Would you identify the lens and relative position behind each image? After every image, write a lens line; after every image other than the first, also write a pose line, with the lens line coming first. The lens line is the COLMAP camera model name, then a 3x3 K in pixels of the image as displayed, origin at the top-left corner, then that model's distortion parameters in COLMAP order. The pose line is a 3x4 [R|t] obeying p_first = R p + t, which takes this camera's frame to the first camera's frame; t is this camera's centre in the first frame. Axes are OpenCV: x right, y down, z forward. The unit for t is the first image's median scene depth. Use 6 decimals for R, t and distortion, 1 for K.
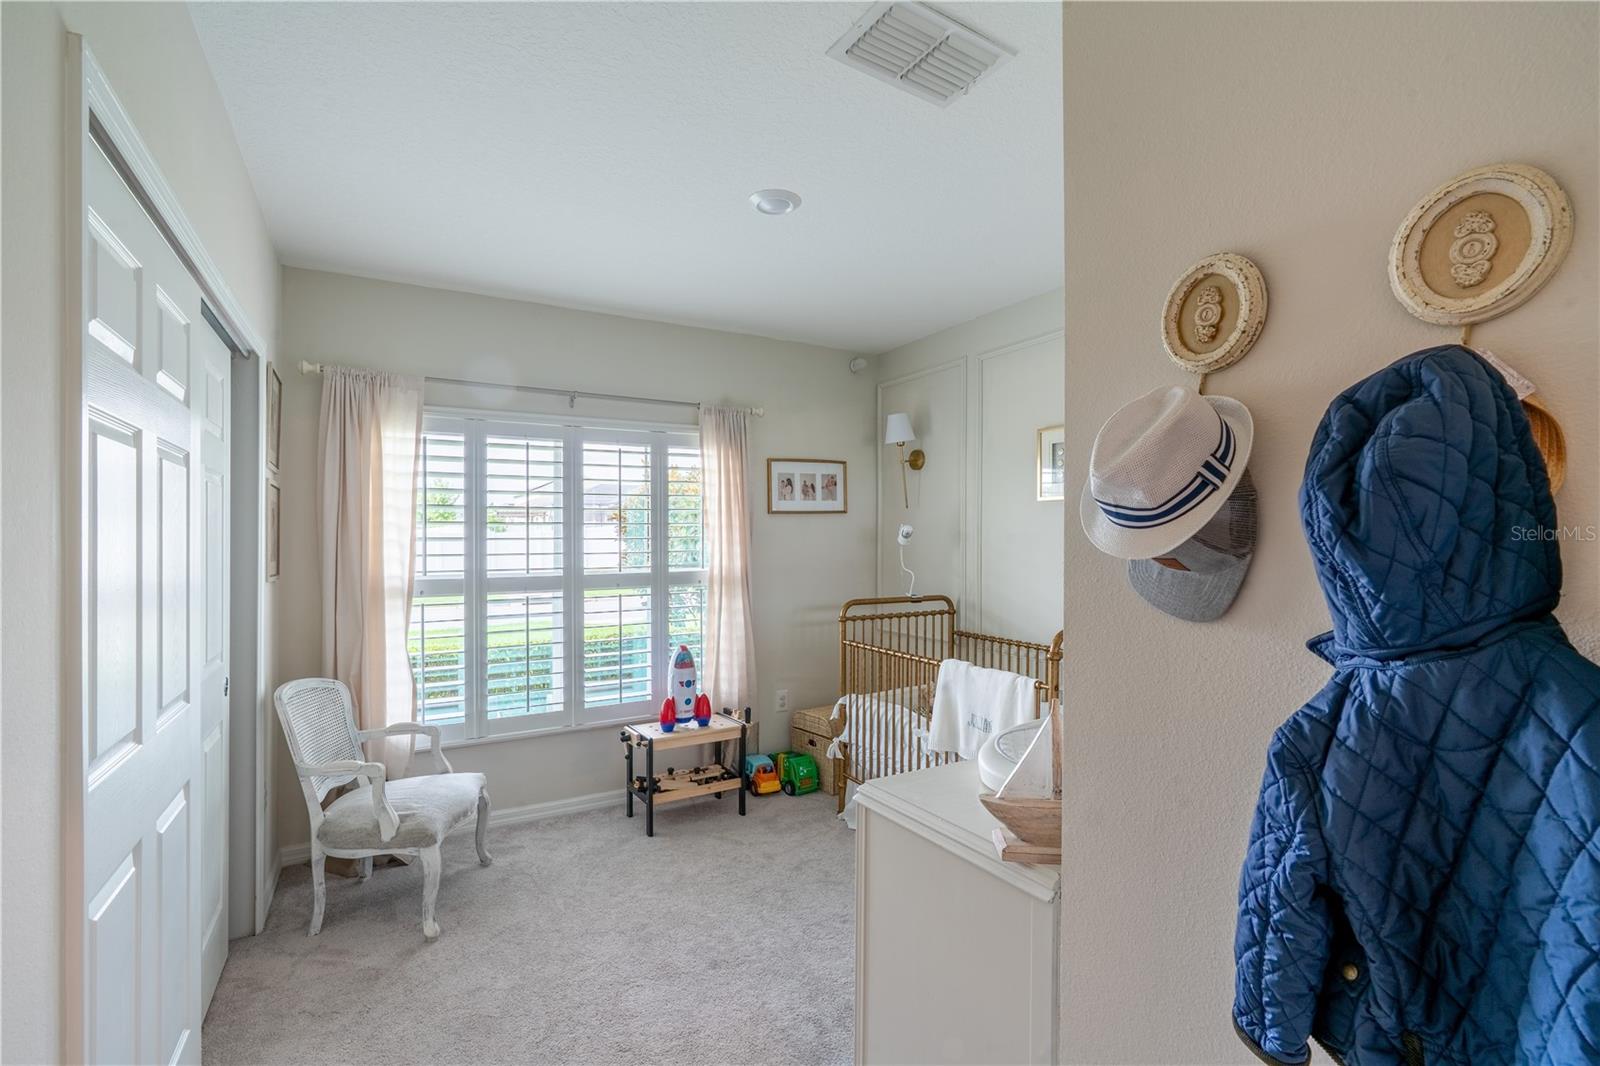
lens RADIAL K [[722.3, 0, 792.9], [0, 722.3, 495.4], [0, 0, 1]] dist [-0.008188, 0.004065]
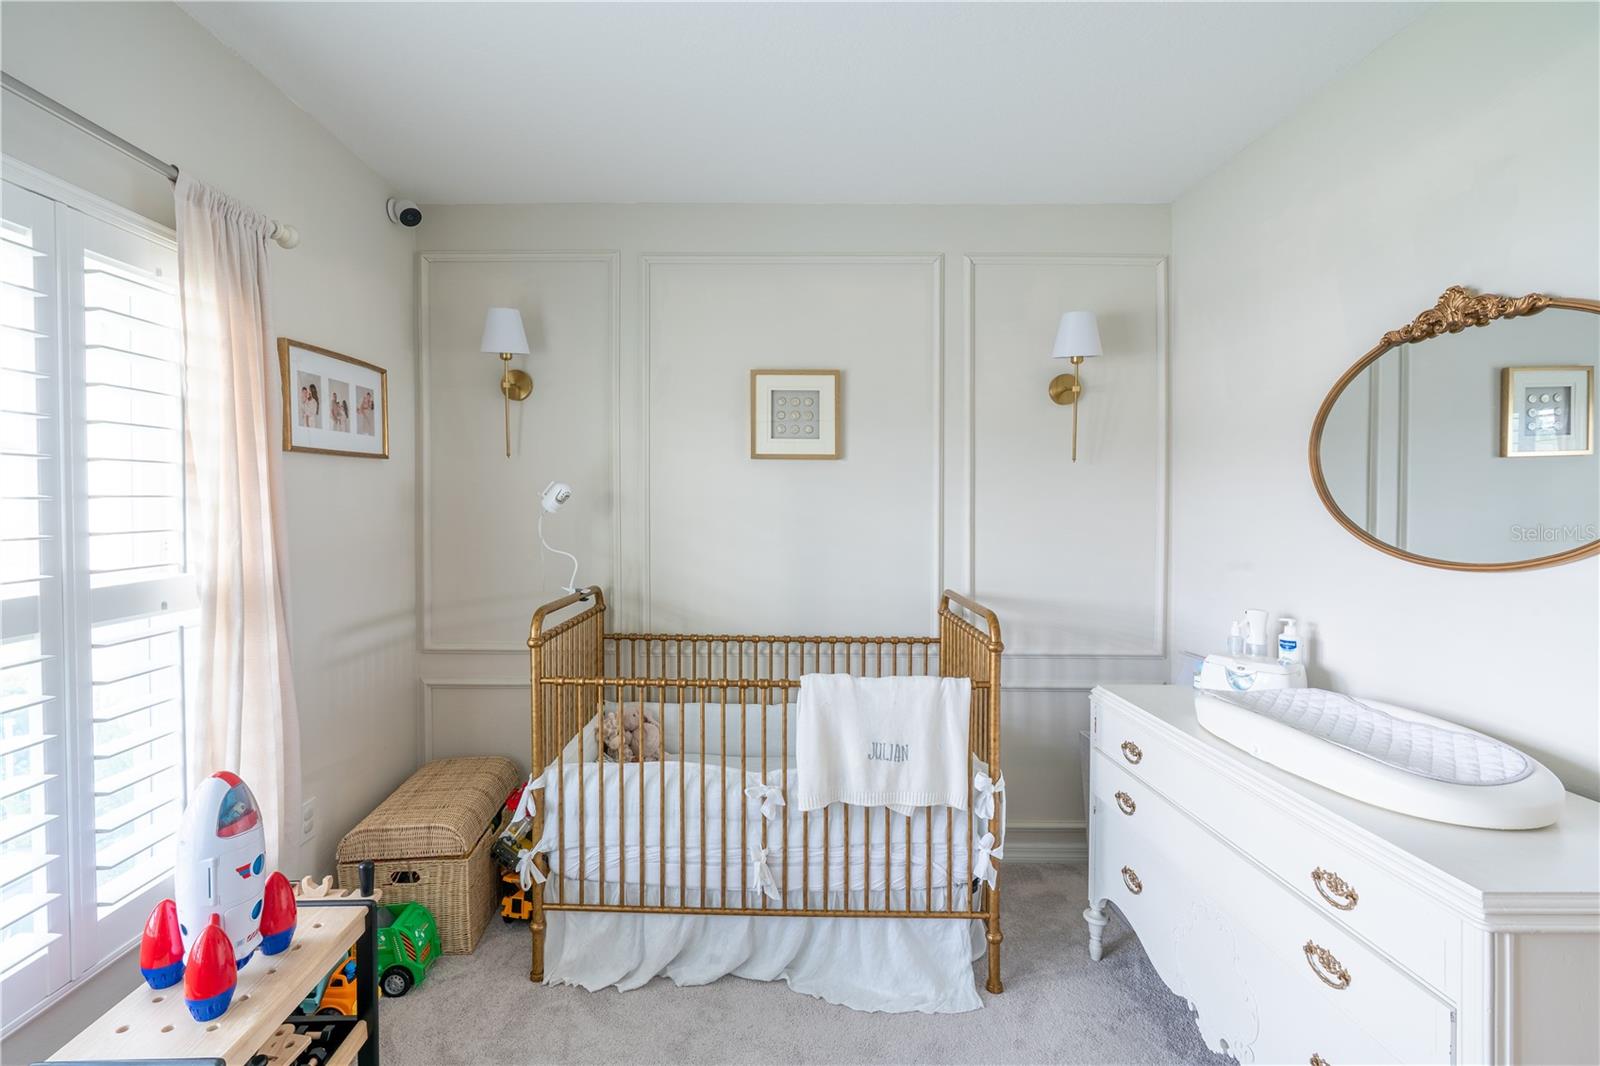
lens RADIAL K [[722.3, 0, 787.7], [0, 722.3, 492.8], [0, 0, 1]] dist [-0.008188, 0.004065]
pose [[0.506587, 0.020808, 0.861938, -0.343452], [-0.057398, 0.998305, 0.009634, 0.036293], [-0.860276, -0.054354, 0.506922, 0.562504]]
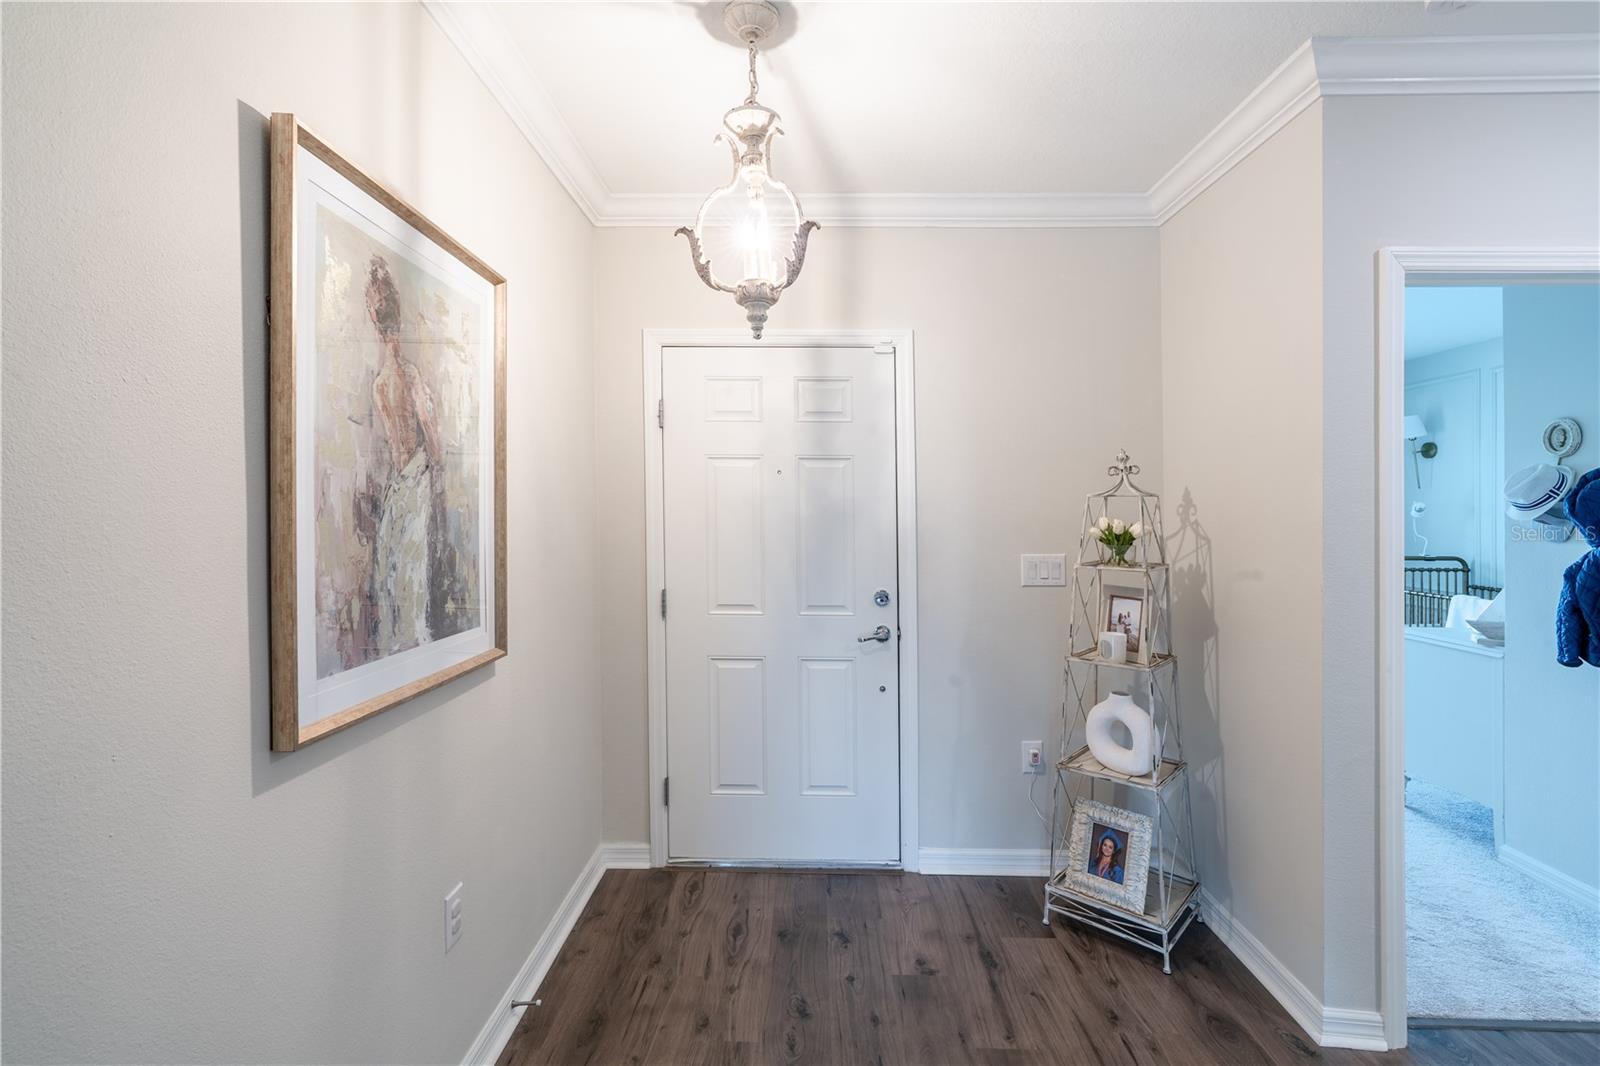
lens RADIAL K [[722.3, 0, 794.5], [0, 722.3, 473.8], [0, 0, 1]] dist [-0.008188, 0.004065]
pose [[0.851148, -0.010868, -0.524813, -0.140905], [0.018023, 0.999801, 0.008524, -0.048551], [0.524616, -0.016714, 0.851175, -0.814952]]
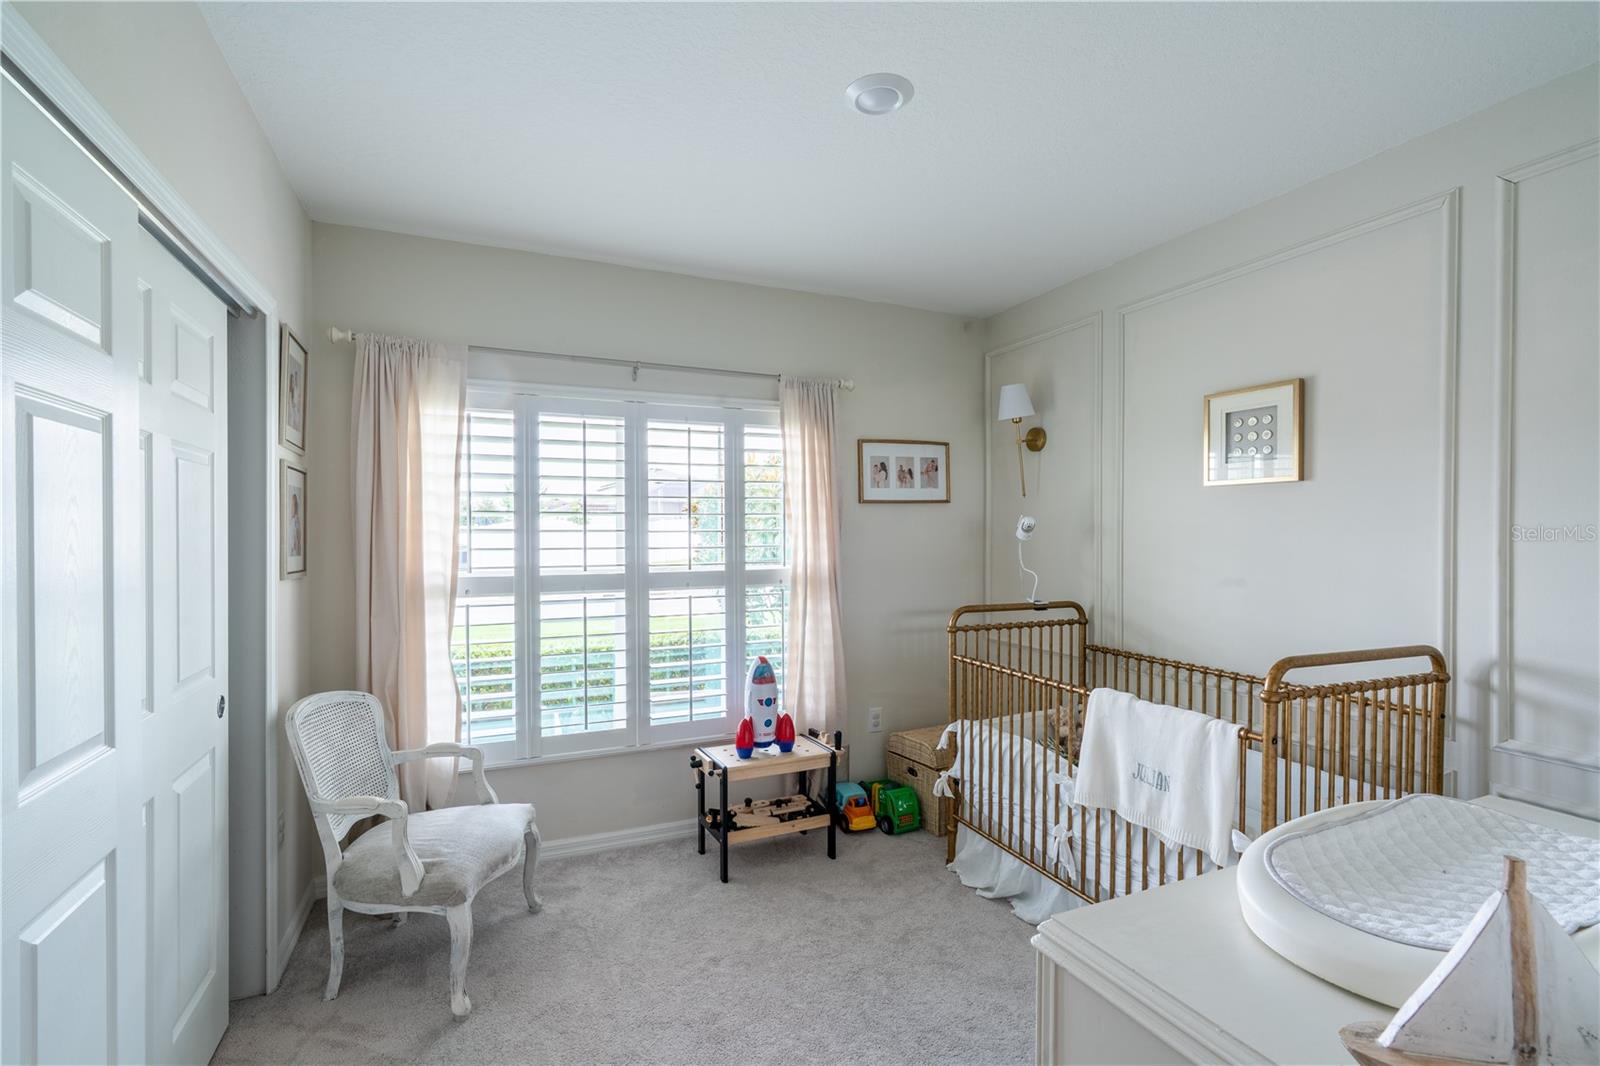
lens RADIAL K [[722.3, 0, 787.0], [0, 722.3, 504.4], [0, 0, 1]] dist [-0.008188, 0.004065]
pose [[0.993459, -0.000364, -0.114189, -0.026158], [0.002845, 0.999764, 0.021560, 0.009650], [0.114154, -0.021744, 0.993225, 0.164006]]
